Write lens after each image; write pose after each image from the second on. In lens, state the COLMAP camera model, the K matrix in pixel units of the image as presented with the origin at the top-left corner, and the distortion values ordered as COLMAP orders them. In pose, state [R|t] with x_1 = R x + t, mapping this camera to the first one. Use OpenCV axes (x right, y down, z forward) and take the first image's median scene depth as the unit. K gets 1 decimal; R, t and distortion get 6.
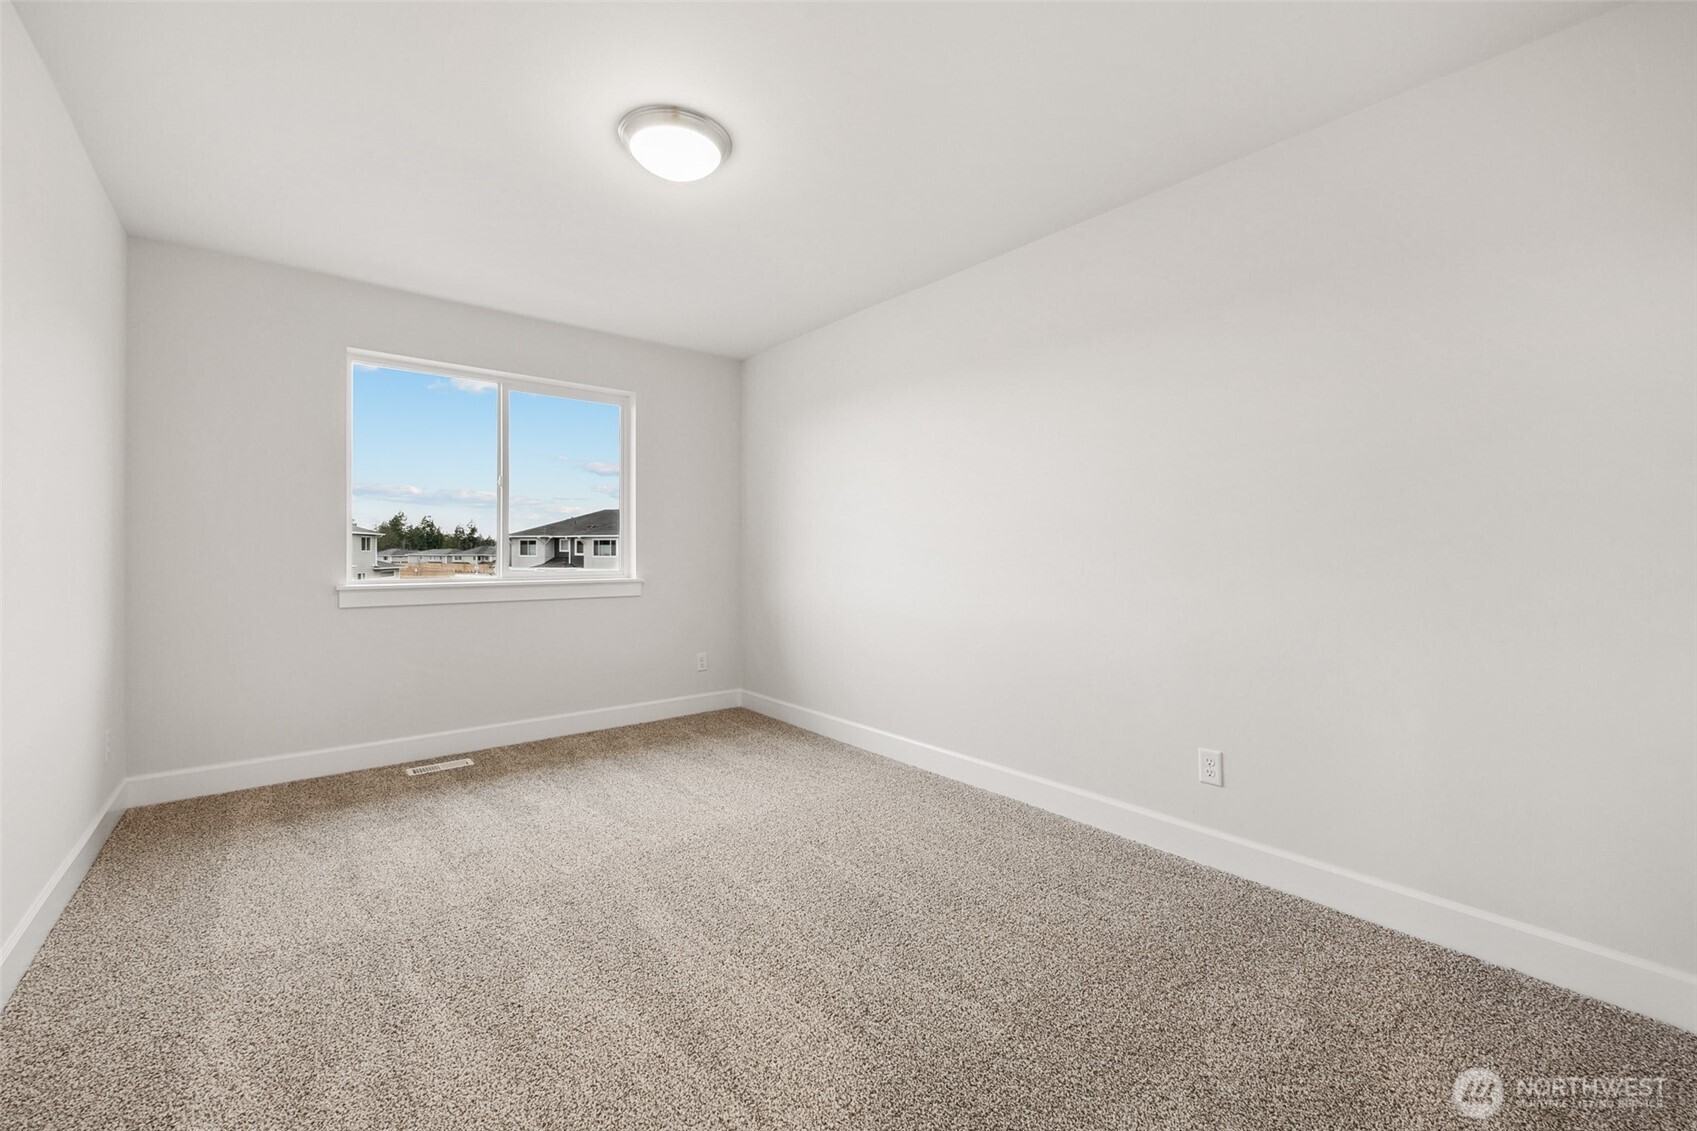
lens RADIAL K [[685.7, 0, 852.7], [0, 685.7, 558.6], [0, 0, 1]] dist [-0.000585, 0.000237]
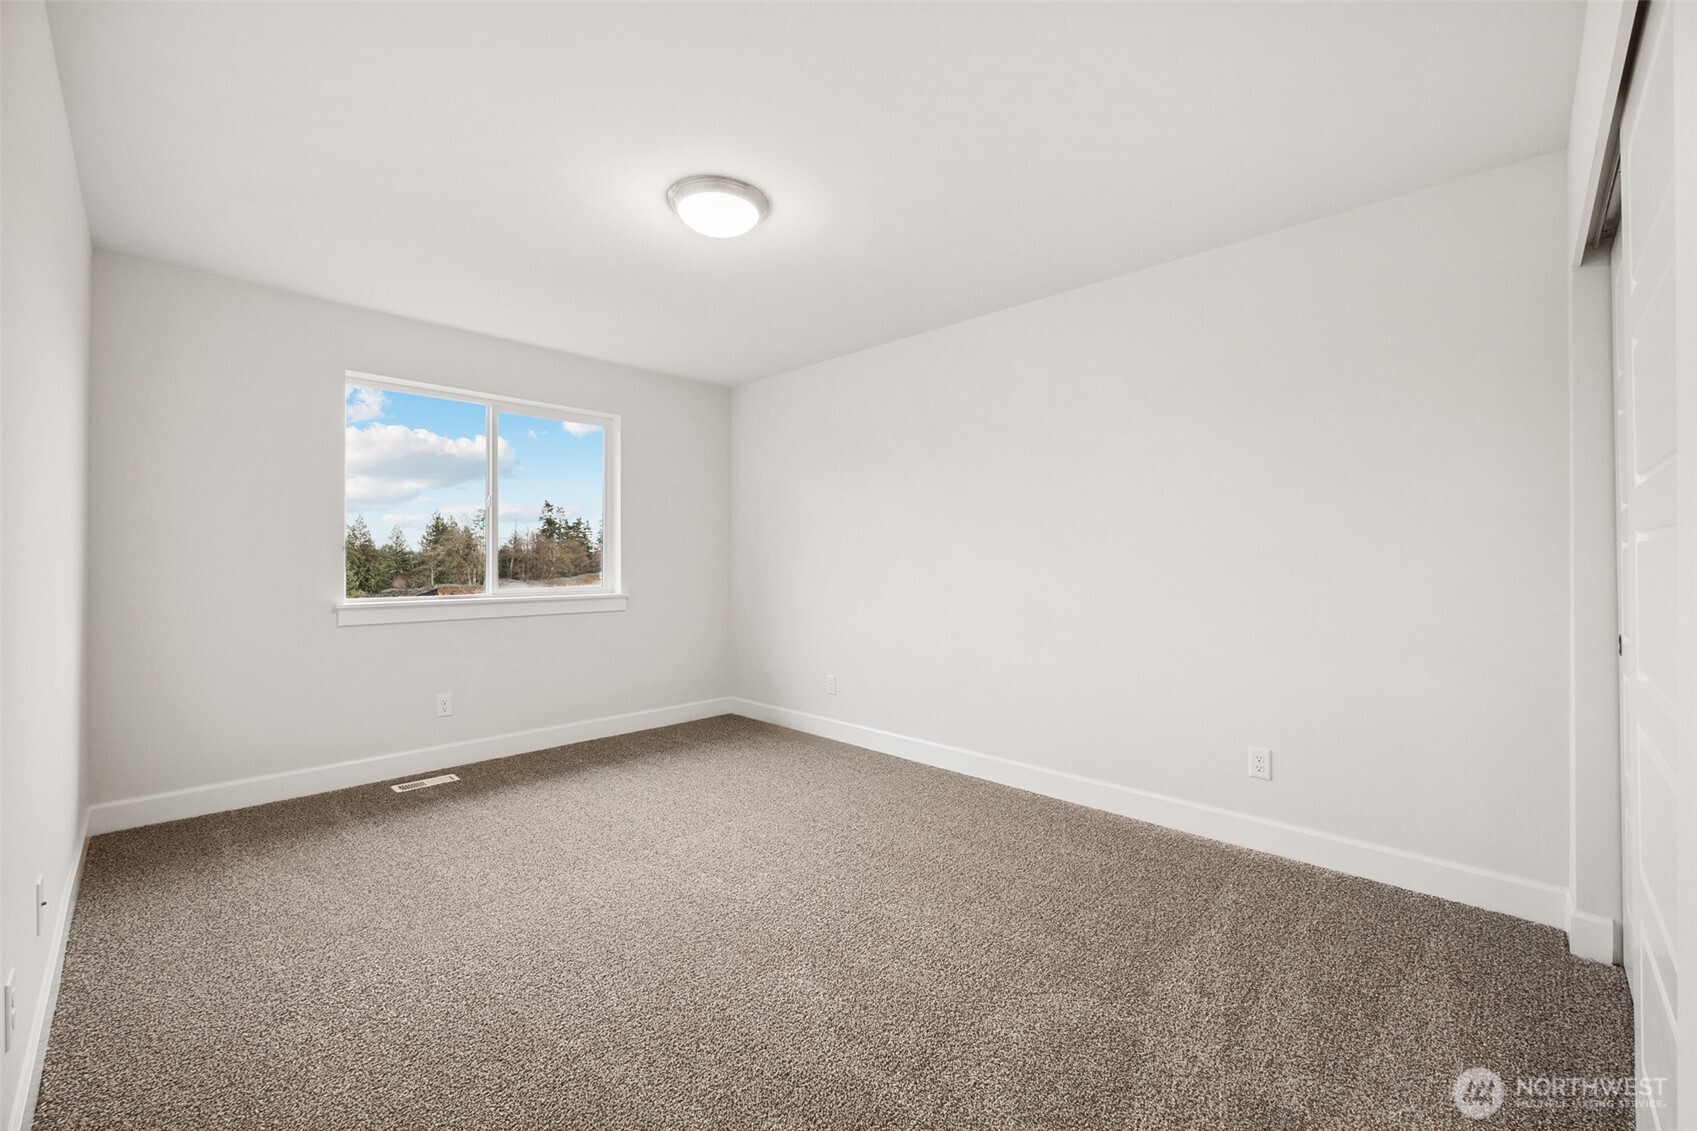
lens RADIAL K [[685.7, 0, 845.3], [0, 685.7, 565.7], [0, 0, 1]] dist [-0.000585, 0.000237]
pose [[0.995598, -0.009558, 0.093236, -0.085986], [0.010538, 0.999894, -0.010026, 0.000414], [-0.093130, 0.010964, 0.995594, -0.073709]]
